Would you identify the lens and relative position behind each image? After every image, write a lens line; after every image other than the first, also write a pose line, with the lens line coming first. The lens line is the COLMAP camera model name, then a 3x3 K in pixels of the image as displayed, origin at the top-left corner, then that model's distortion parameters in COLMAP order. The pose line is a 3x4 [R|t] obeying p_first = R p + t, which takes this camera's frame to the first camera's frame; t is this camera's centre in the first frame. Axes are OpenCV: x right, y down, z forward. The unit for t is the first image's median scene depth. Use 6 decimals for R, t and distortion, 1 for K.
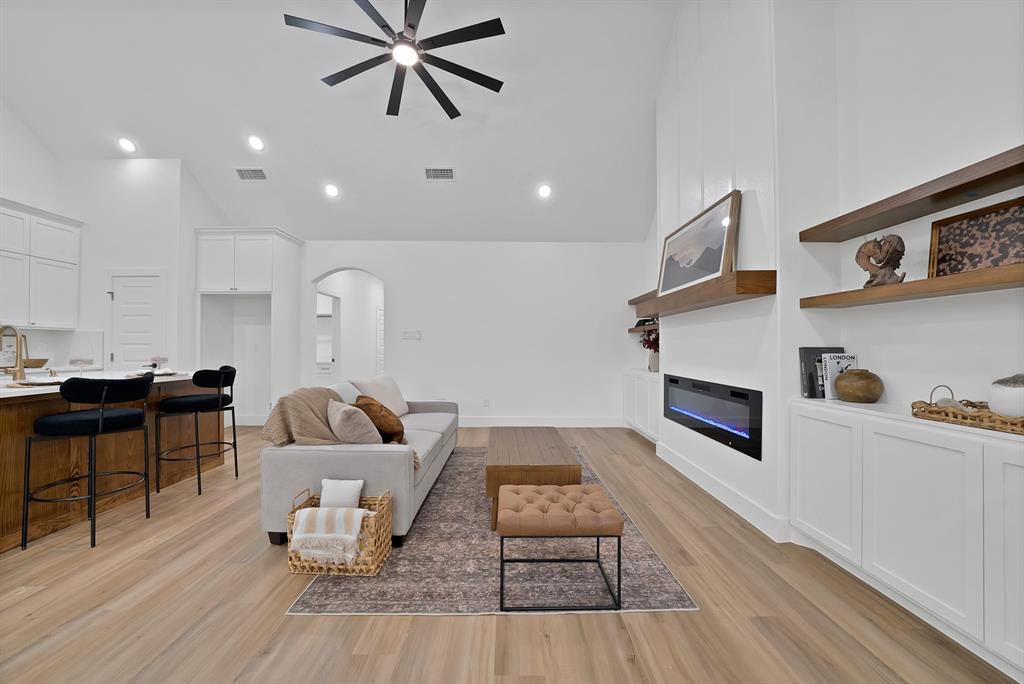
lens RADIAL K [[369.1, 0, 513.2], [0, 369.1, 343.9], [0, 0, 1]] dist [-0.025552, 0.001655]
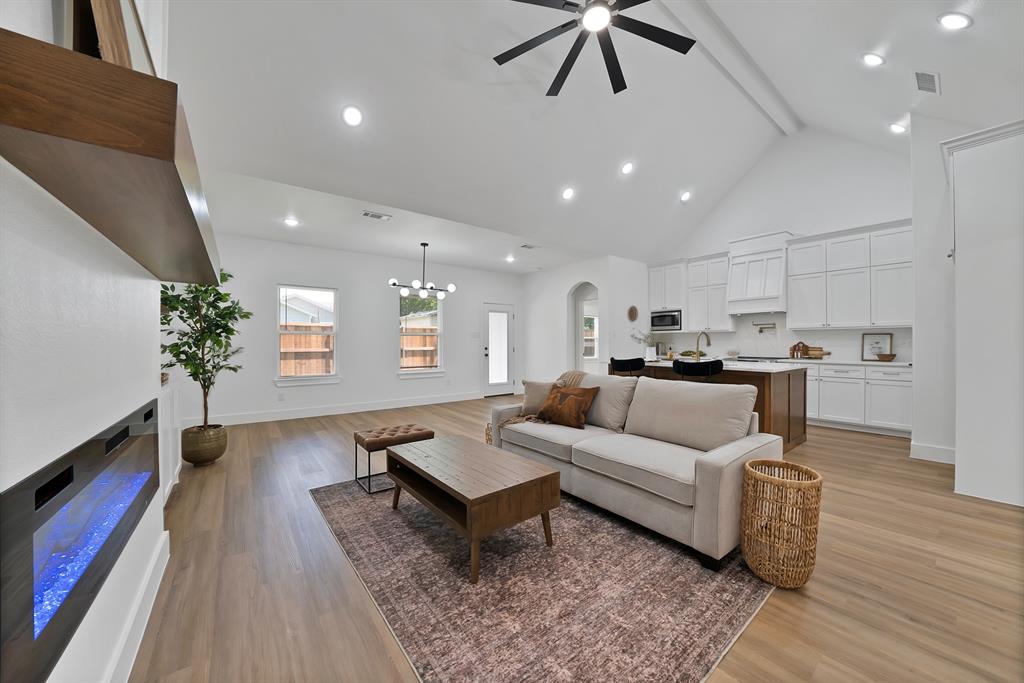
lens RADIAL K [[369.1, 0, 513.2], [0, 369.1, 344.4], [0, 0, 1]] dist [-0.025552, 0.001655]
pose [[-0.804379, 0.000131, -0.594117, 0.521284], [0.005667, 0.999956, -0.007452, 0.023832], [0.594090, -0.009362, -0.804344, 2.059735]]
